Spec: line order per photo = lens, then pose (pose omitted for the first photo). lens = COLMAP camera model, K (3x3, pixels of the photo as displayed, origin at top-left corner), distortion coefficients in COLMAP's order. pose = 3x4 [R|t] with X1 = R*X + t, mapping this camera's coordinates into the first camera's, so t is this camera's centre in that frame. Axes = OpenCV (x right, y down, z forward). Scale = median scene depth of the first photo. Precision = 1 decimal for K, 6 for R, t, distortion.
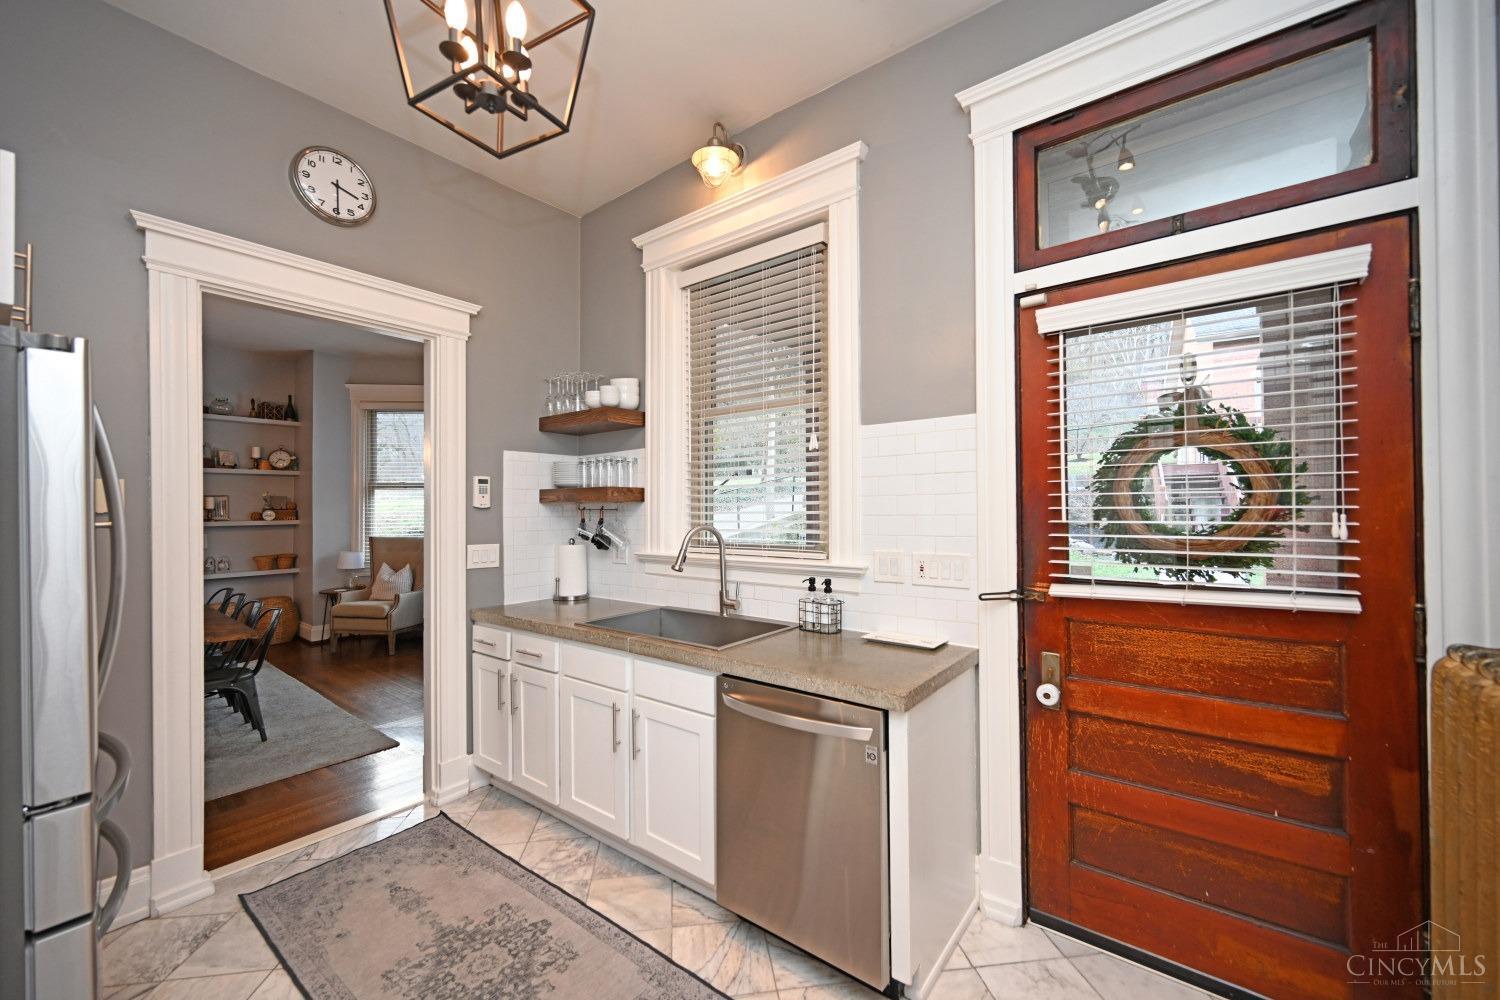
lens RADIAL K [[592.8, 0, 755.7], [0, 592.8, 501.8], [0, 0, 1]] dist [0.000248, 0.000010]
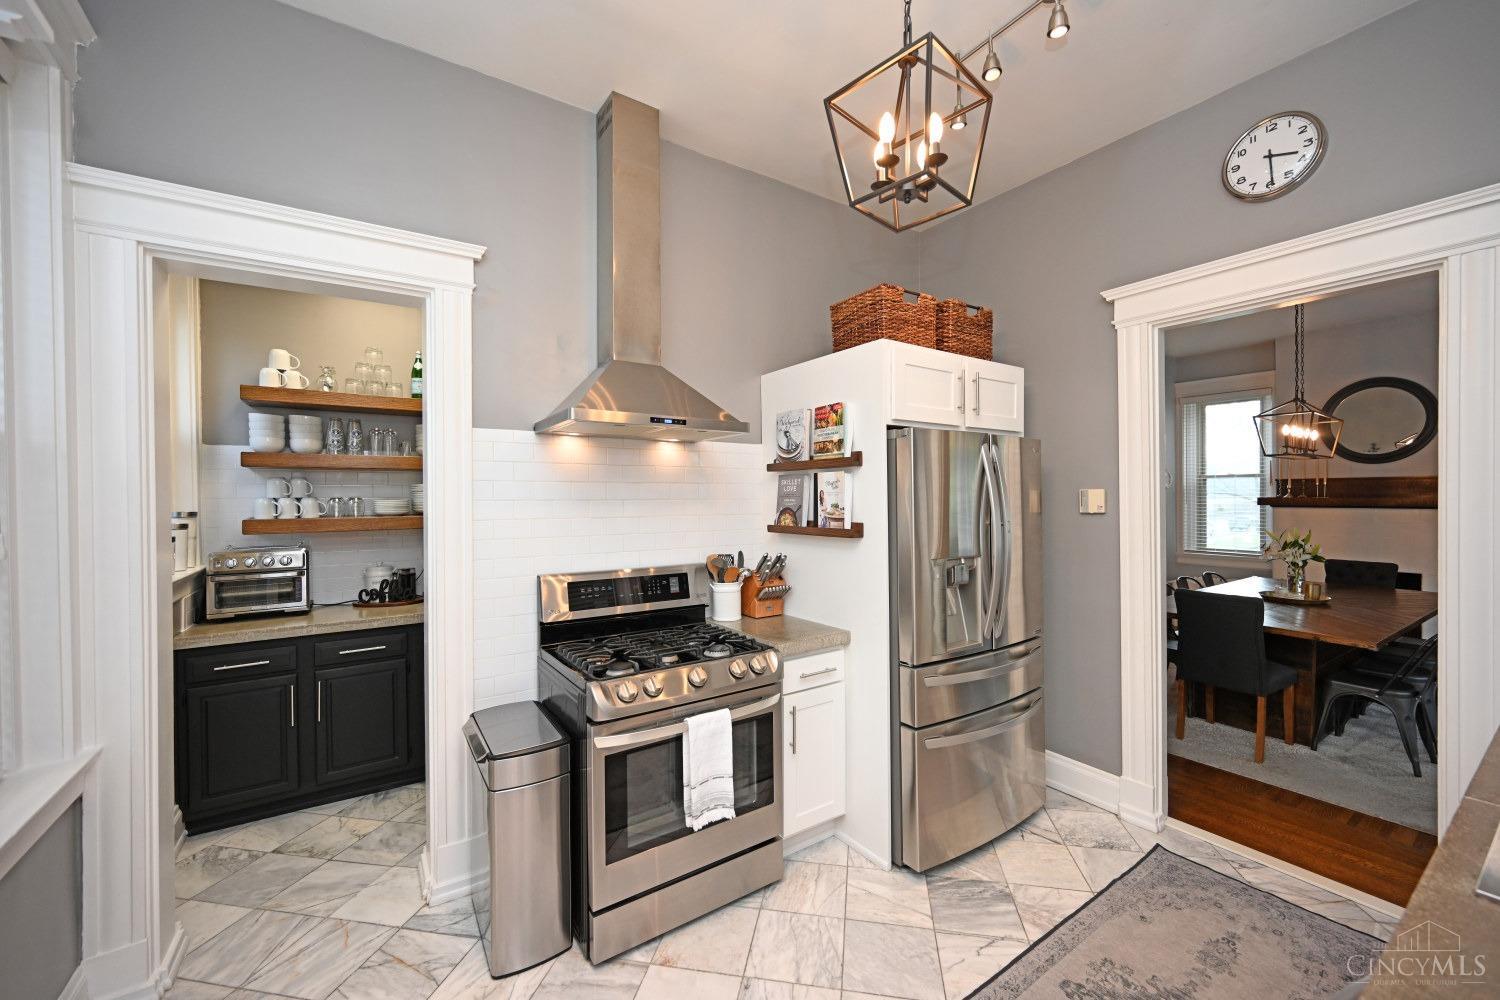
lens RADIAL K [[592.8, 0, 757.5], [0, 592.8, 503.5], [0, 0, 1]] dist [0.000248, 0.000010]
pose [[-0.312136, 0.022294, -0.949776, 0.401797], [0.021849, 0.999629, 0.016284, -0.037891], [0.949786, -0.015668, -0.312507, 0.534413]]
